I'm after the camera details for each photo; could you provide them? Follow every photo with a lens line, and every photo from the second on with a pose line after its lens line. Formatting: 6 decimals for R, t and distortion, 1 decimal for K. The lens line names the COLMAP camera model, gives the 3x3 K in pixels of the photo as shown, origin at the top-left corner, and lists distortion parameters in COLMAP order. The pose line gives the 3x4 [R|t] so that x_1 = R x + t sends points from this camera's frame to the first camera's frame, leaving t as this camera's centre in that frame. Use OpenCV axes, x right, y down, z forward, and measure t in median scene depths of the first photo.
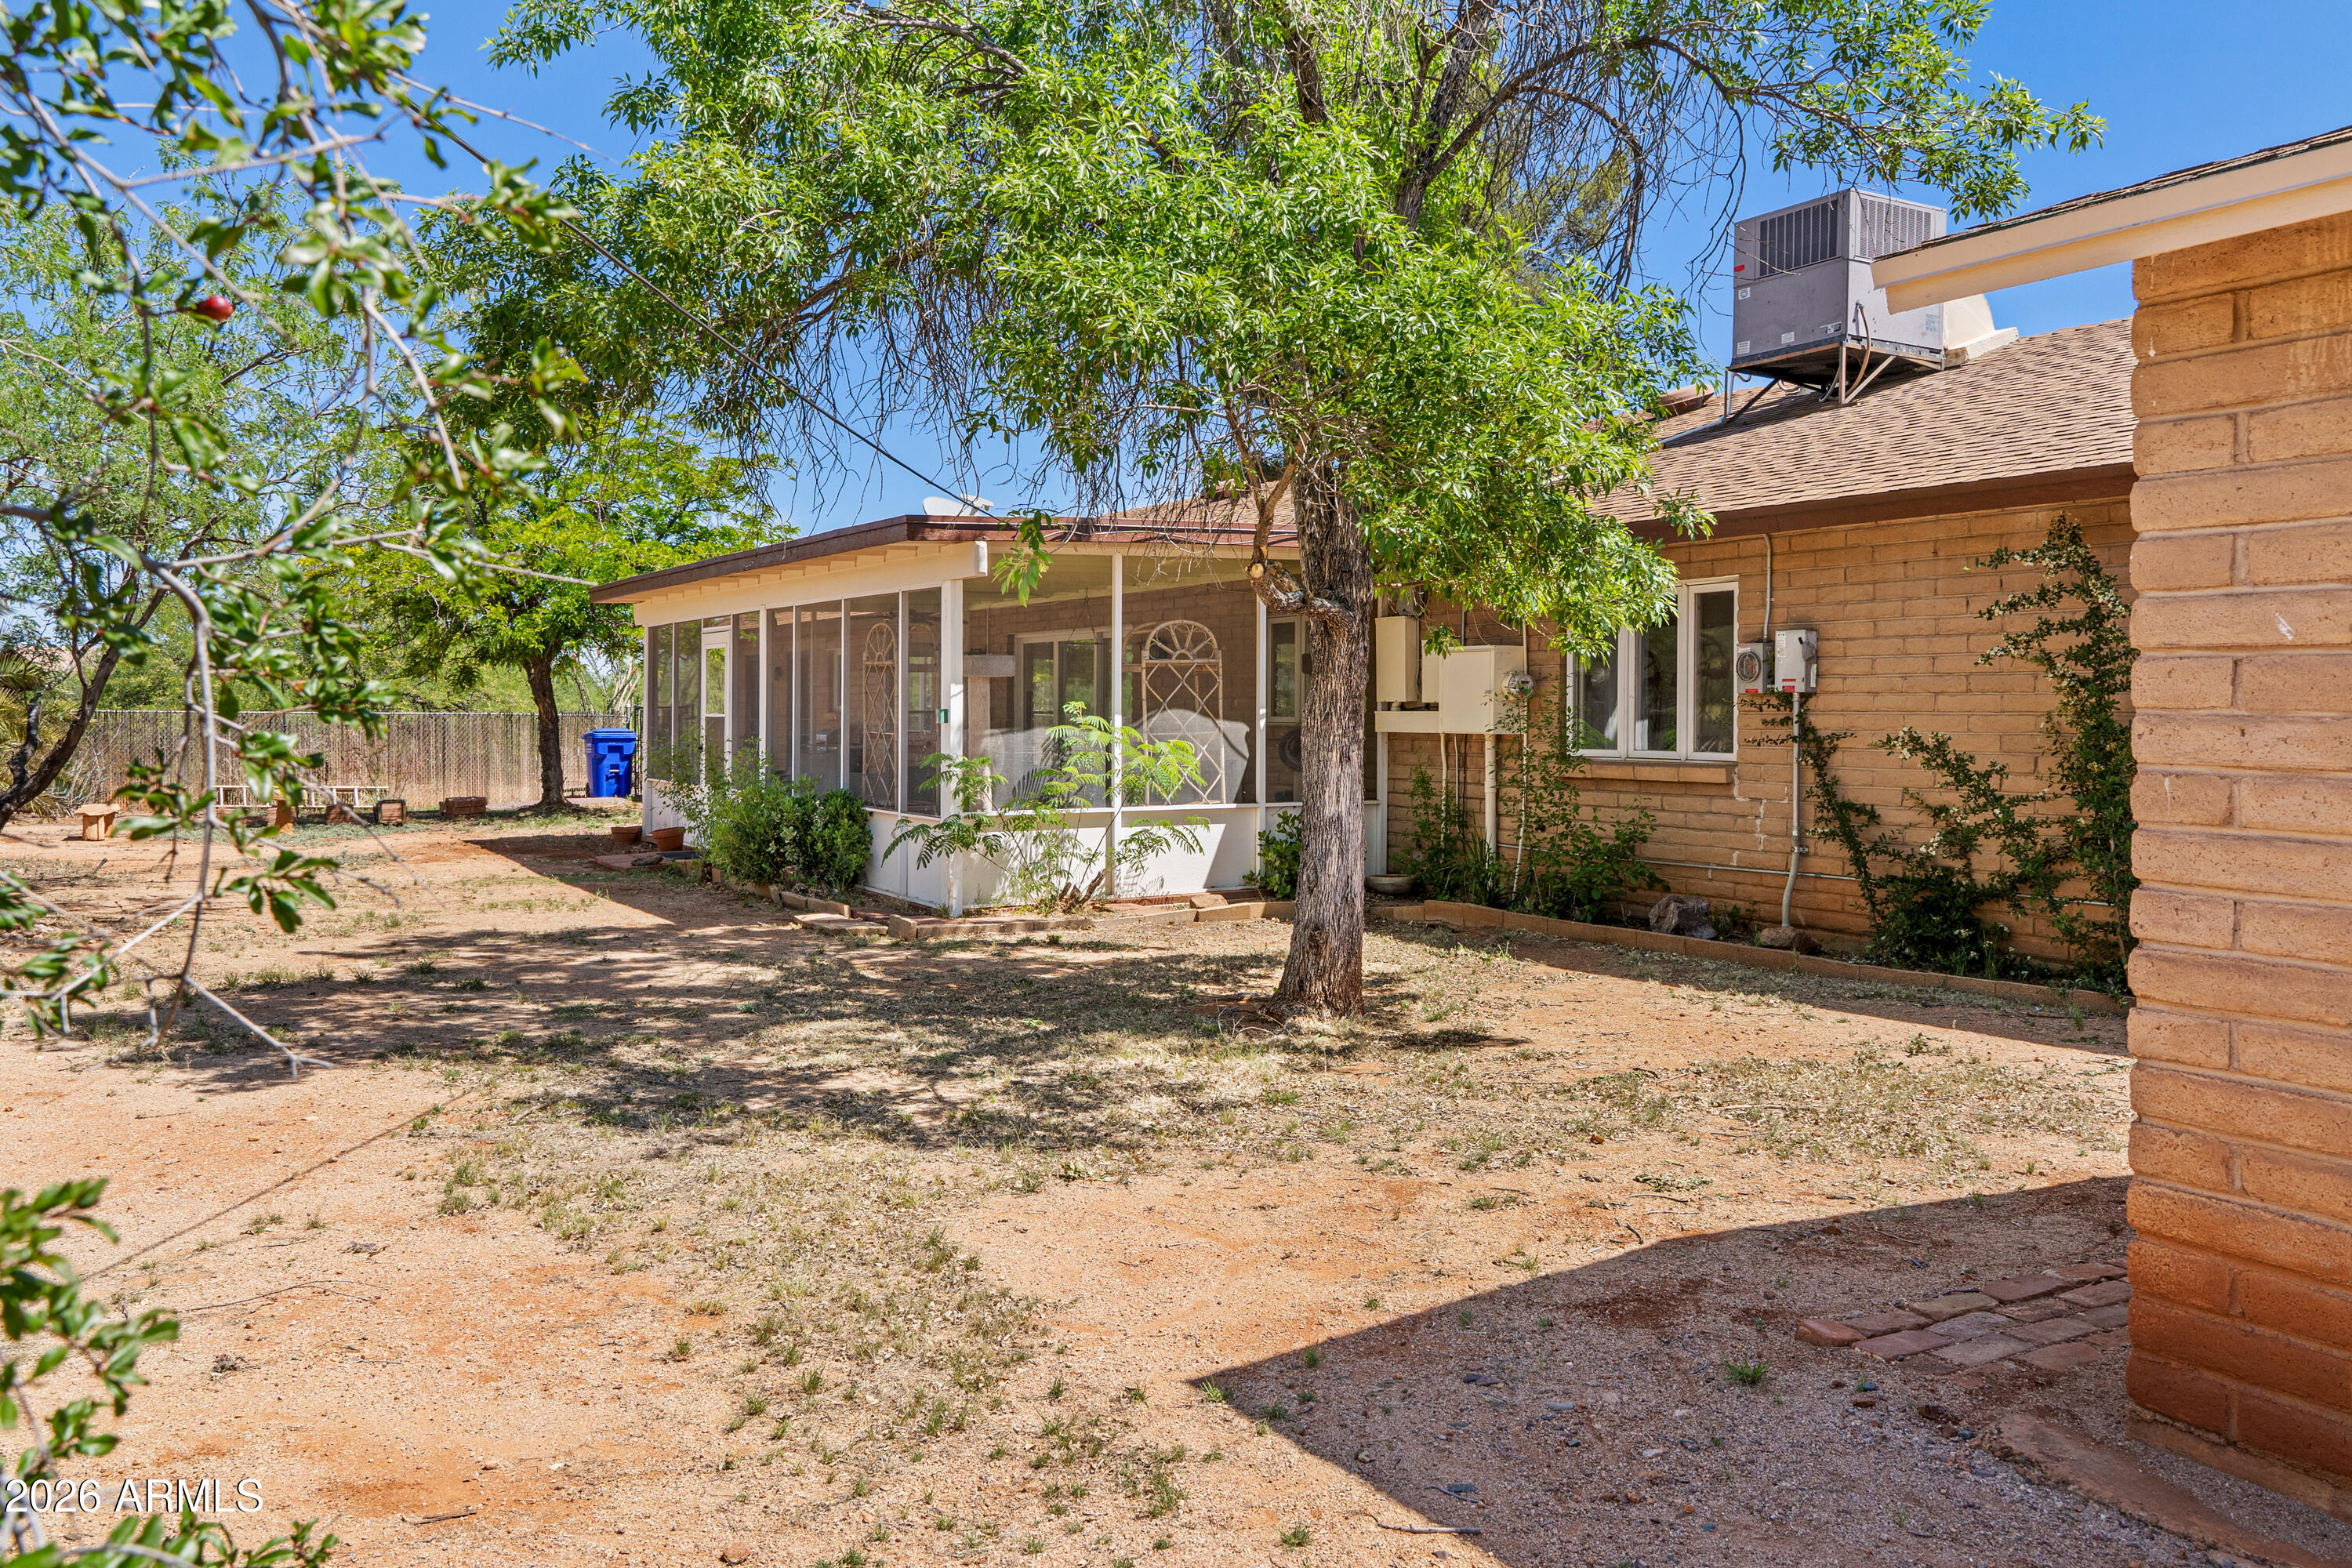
lens RADIAL K [[1982.1, 0, 1176.0], [0, 1982.1, 784.0], [0, 0, 1]] dist [0.007795, 0.003203]
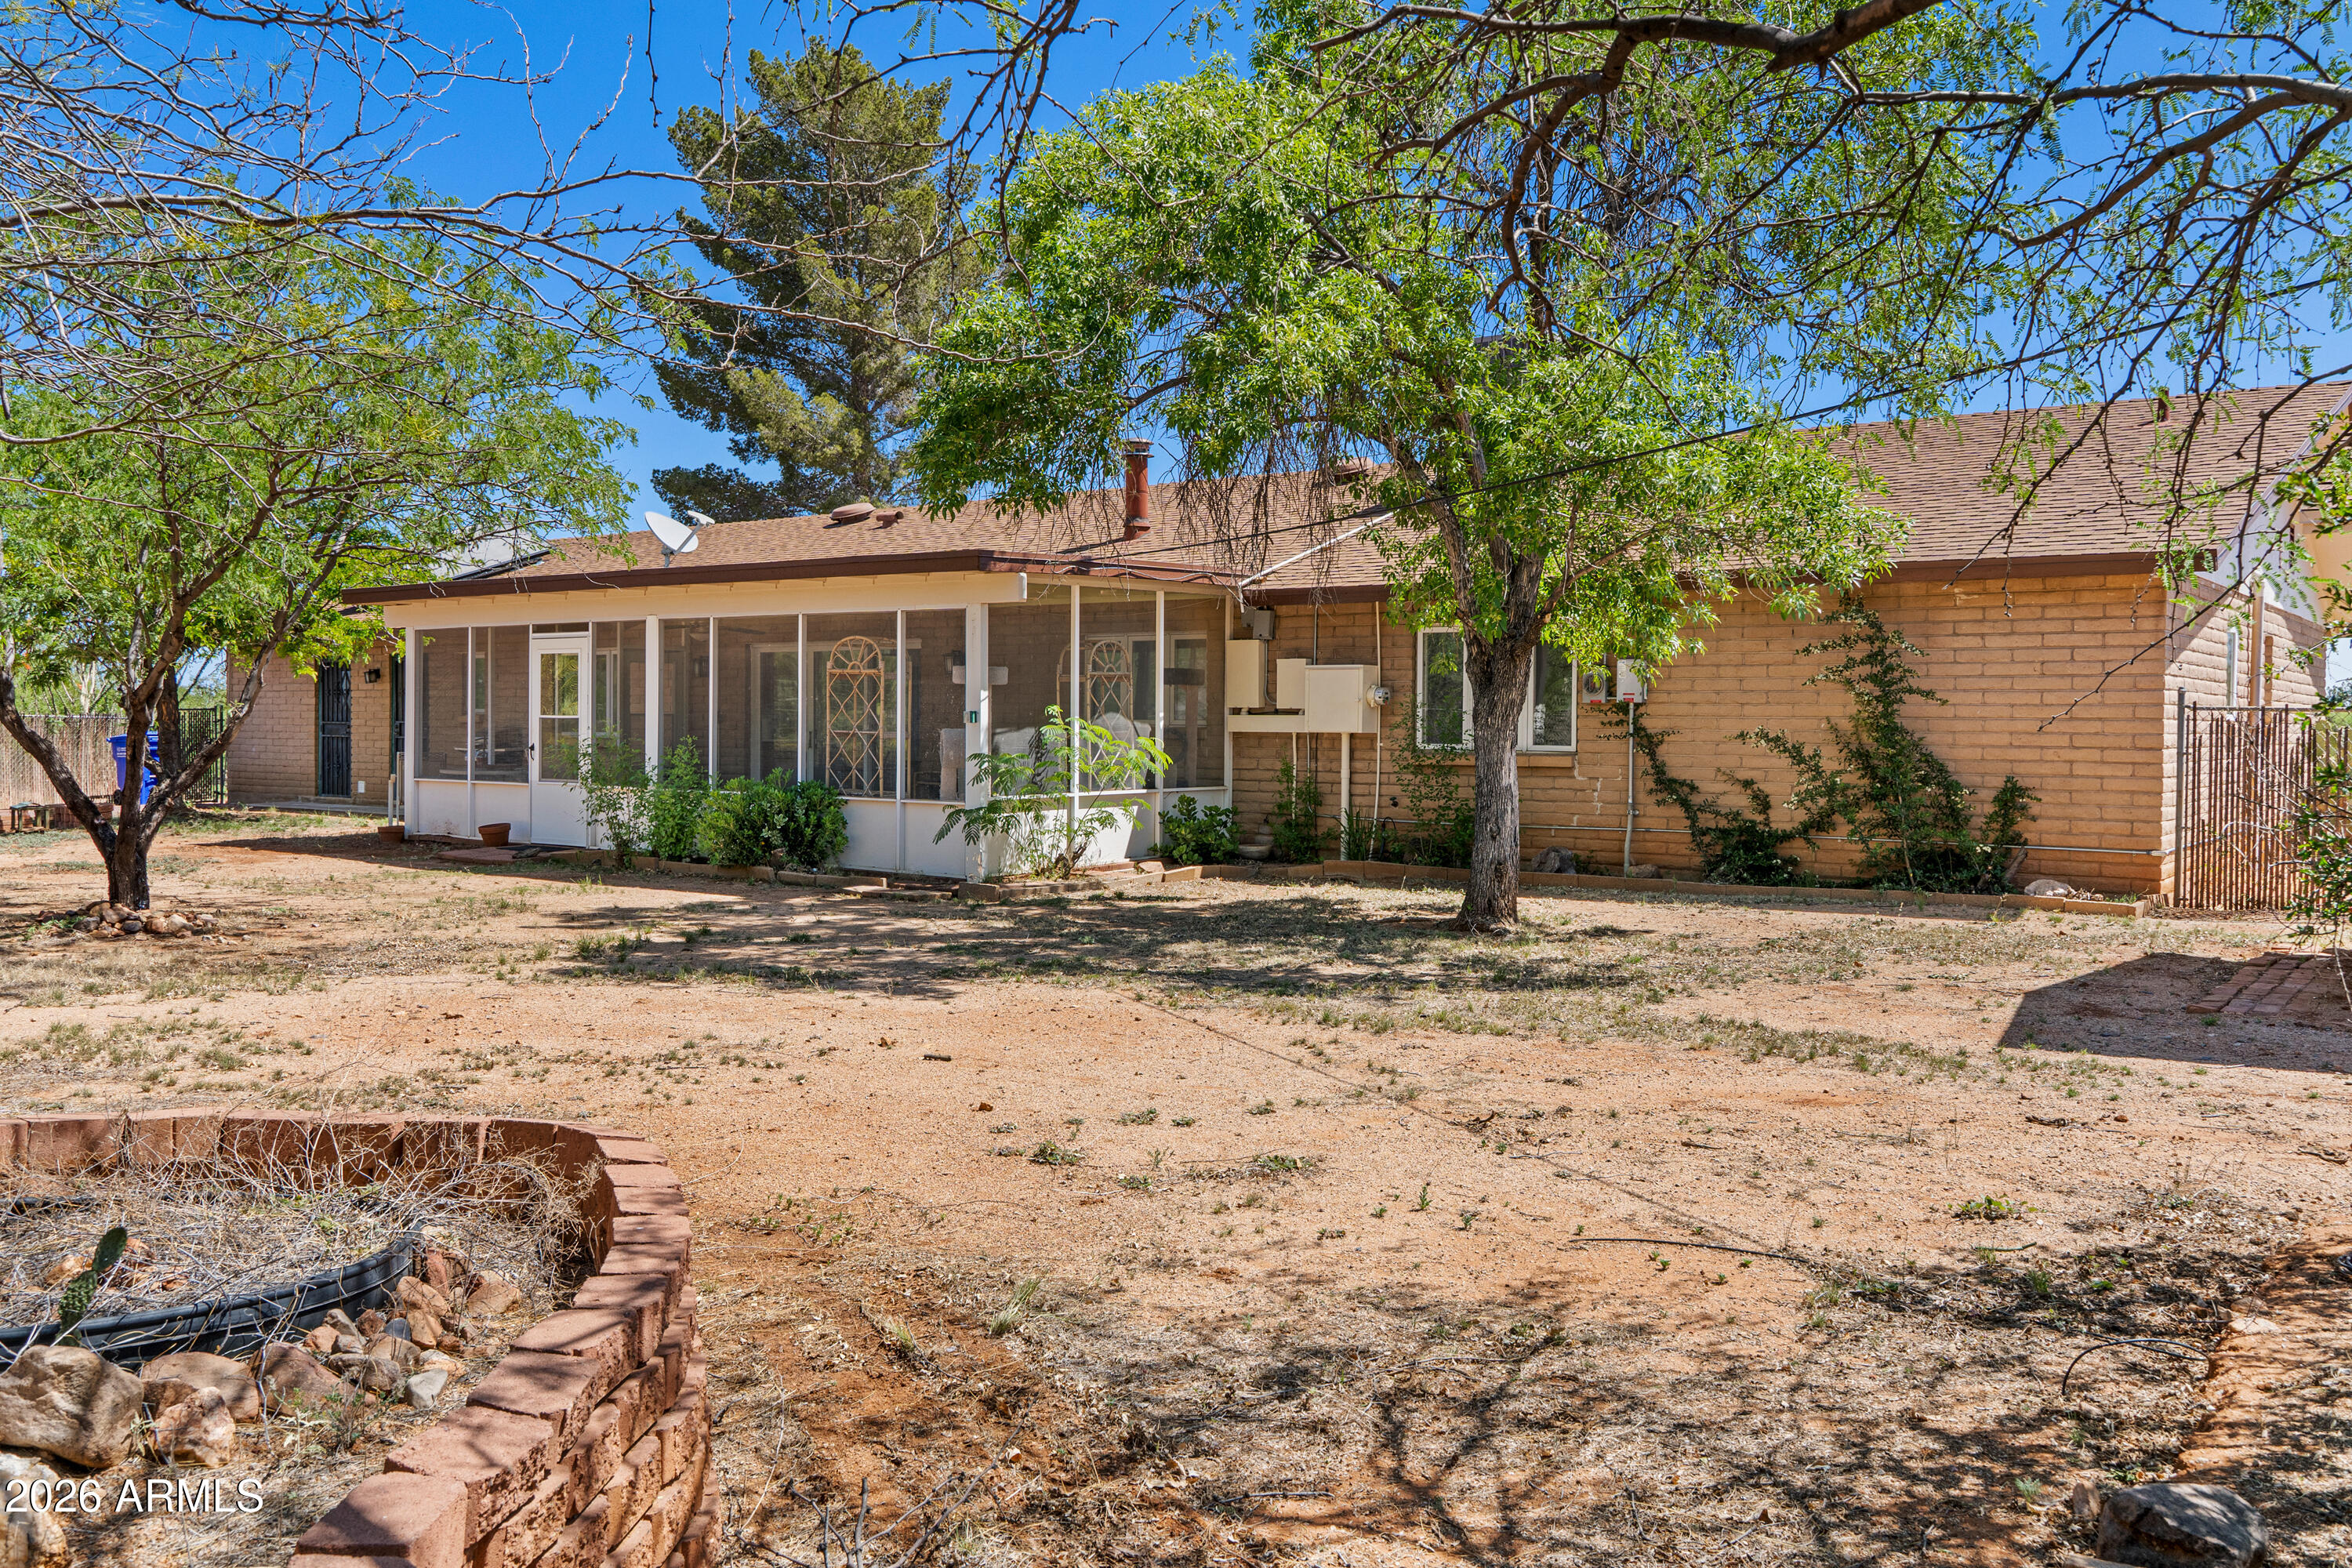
lens RADIAL K [[1982.1, 0, 1176.0], [0, 1982.1, 784.0], [0, 0, 1]] dist [0.007795, 0.003203]
pose [[0.902307, -0.008477, 0.431011, -0.511088], [0.011176, 0.999931, -0.003730, 0.012132], [-0.430950, 0.008183, 0.902339, -0.130792]]
